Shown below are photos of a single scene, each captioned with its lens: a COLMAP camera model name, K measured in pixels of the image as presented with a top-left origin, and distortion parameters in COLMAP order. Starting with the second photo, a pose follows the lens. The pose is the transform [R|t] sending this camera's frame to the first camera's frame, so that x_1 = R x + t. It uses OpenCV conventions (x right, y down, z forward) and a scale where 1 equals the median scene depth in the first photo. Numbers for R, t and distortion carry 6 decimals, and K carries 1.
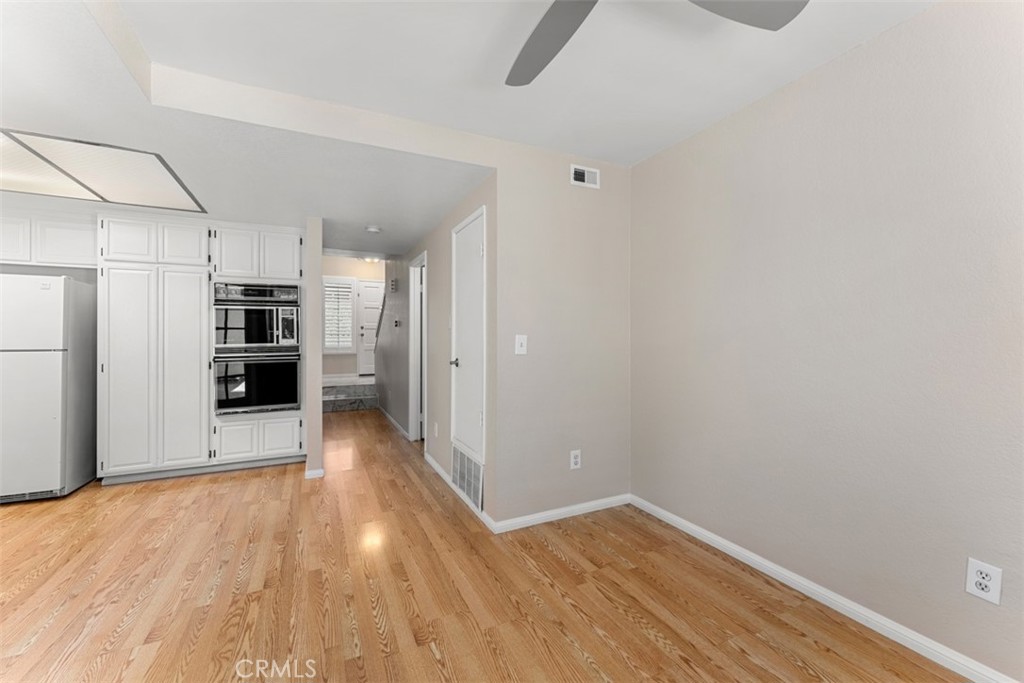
lens RADIAL K [[411.9, 0, 504.3], [0, 411.9, 335.4], [0, 0, 1]] dist [0.007292, -0.000586]
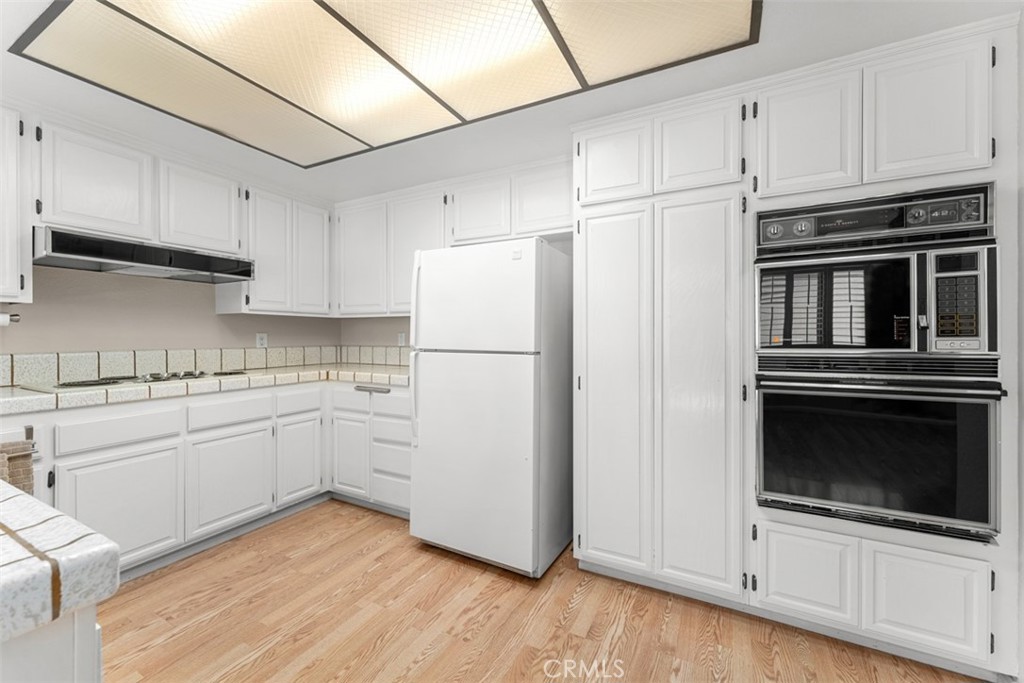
lens RADIAL K [[411.9, 0, 510.1], [0, 411.9, 335.8], [0, 0, 1]] dist [0.007292, -0.000586]
pose [[0.599859, 0.003540, -0.800098, -0.478248], [0.001786, 0.999982, 0.005764, 0.004382], [0.800103, -0.004886, 0.599842, 0.486961]]
